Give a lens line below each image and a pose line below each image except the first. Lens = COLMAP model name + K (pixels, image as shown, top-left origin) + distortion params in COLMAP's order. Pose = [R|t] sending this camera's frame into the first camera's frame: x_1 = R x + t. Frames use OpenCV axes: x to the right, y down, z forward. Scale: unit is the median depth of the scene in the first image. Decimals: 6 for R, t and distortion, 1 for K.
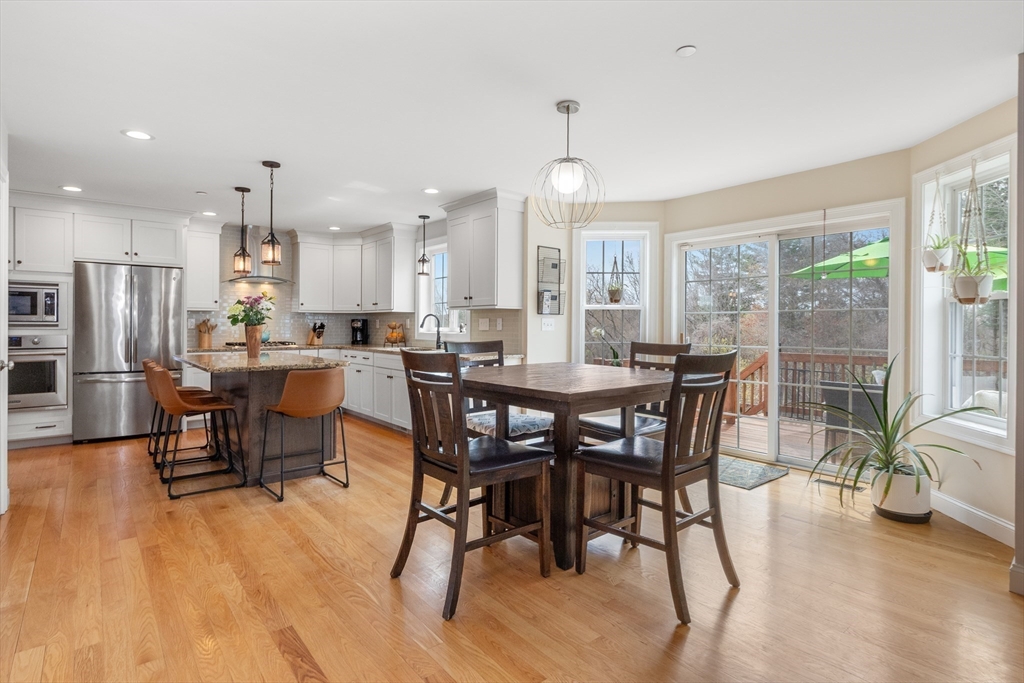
lens RADIAL K [[520.6, 0, 516.1], [0, 520.6, 326.8], [0, 0, 1]] dist [-0.011087, -0.000699]
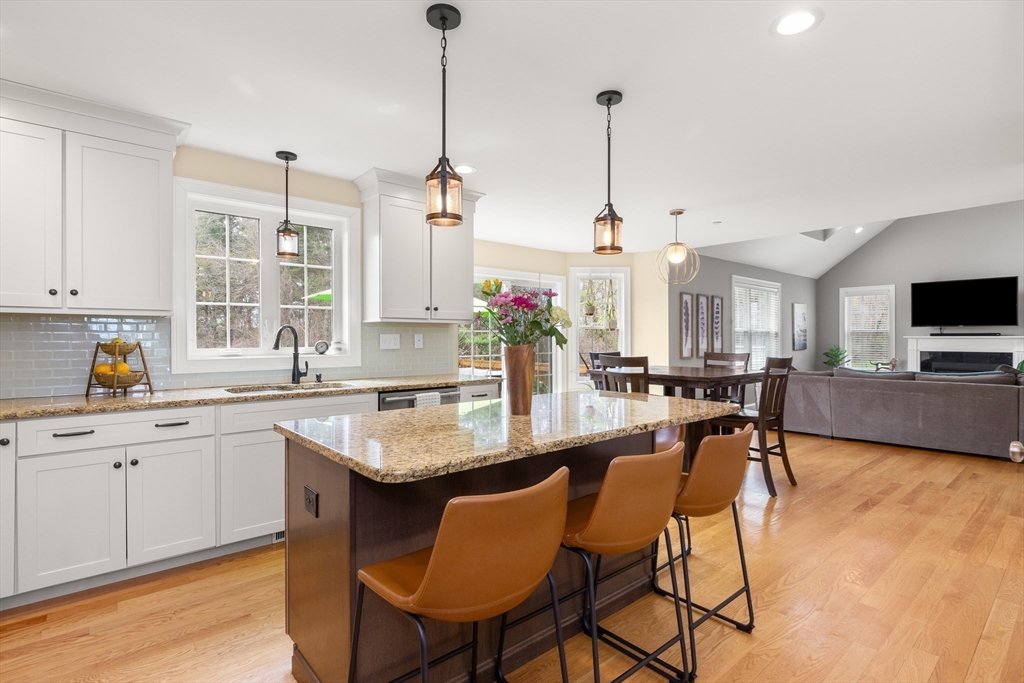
lens RADIAL K [[505.4, 0, 518.1], [0, 505.4, 336.4], [0, 0, 1]] dist [-0.005371, 0.000400]
pose [[-0.025505, -0.001859, 0.999673, -0.882560], [0.002820, 0.999994, 0.001931, -0.015155], [-0.999671, 0.002868, -0.025500, 0.900757]]
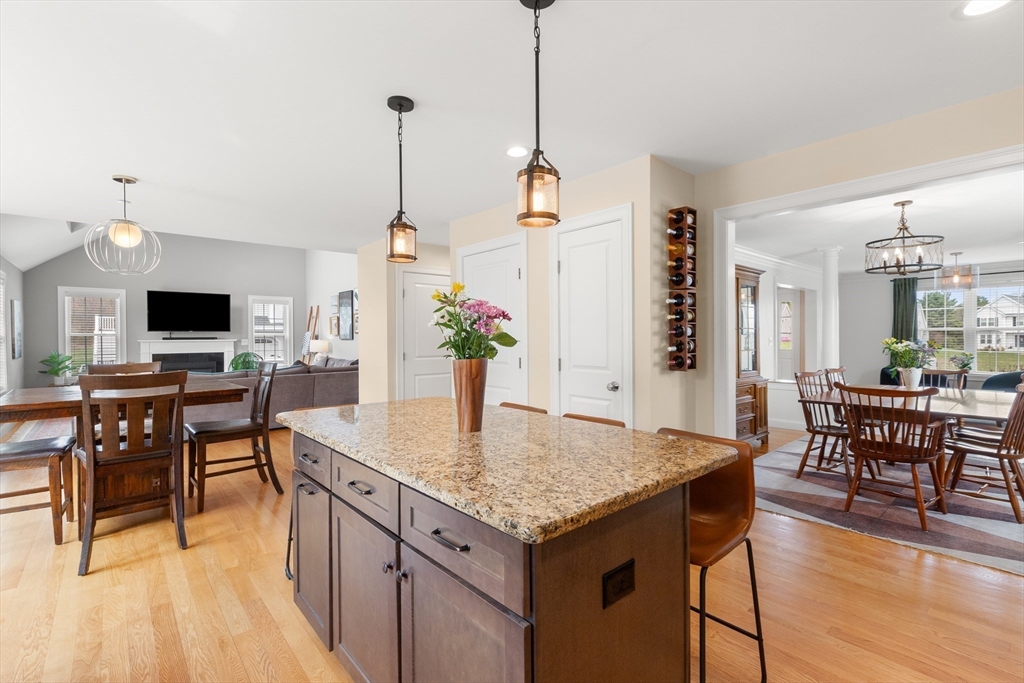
lens RADIAL K [[460.7, 0, 516.0], [0, 460.7, 343.6], [0, 0, 1]] dist [0.000746, 0.000258]
pose [[-0.999408, 0.001317, -0.034389, -0.472781], [0.000725, 0.999851, 0.017223, -0.023887], [0.034406, 0.017188, -0.999260, 1.253268]]
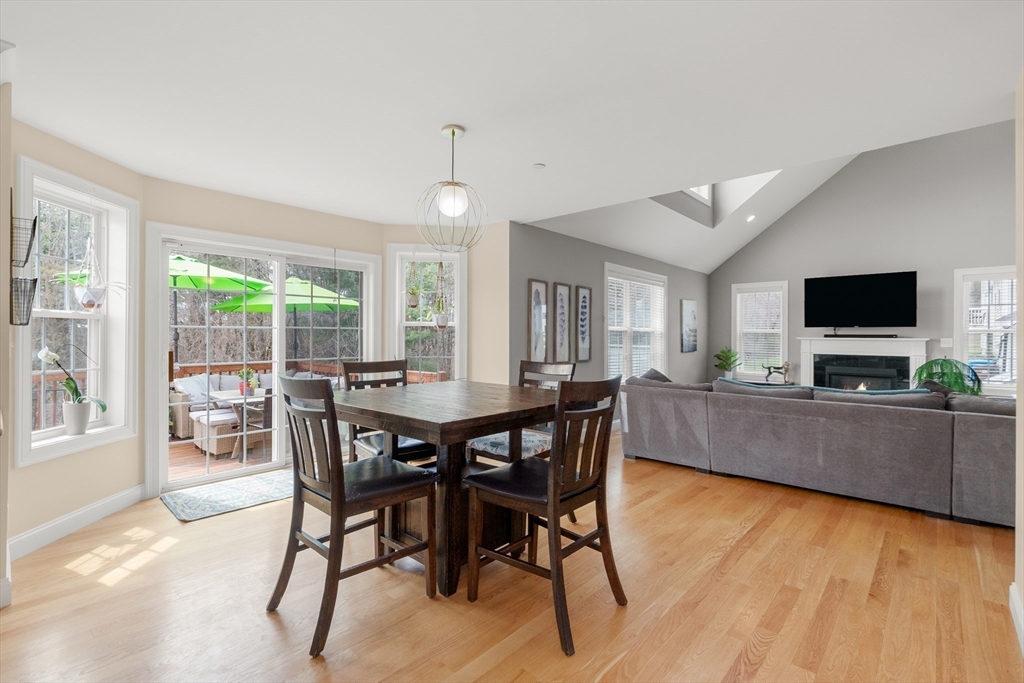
lens RADIAL K [[461.4, 0, 521.2], [0, 461.4, 331.3], [0, 0, 1]] dist [0.002233, -0.000134]
pose [[-0.144500, 0.003080, 0.989500, -0.468592], [-0.004620, 0.999982, -0.003787, -0.018297], [-0.989494, -0.005119, -0.144483, 0.576254]]
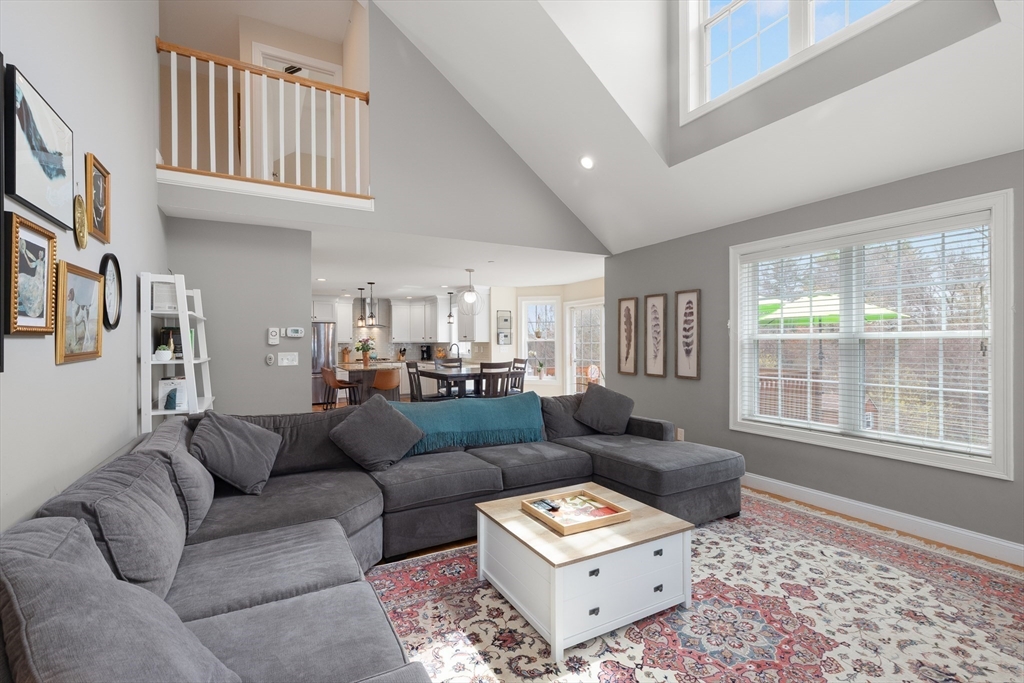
lens RADIAL K [[460.7, 0, 516.0], [0, 460.7, 343.6], [0, 0, 1]] dist [0.000746, 0.000258]
pose [[0.982737, -0.009783, -0.184747, 0.440288], [0.009526, 0.999952, -0.002280, -0.022709], [0.184761, 0.000481, 0.982783, -0.737988]]
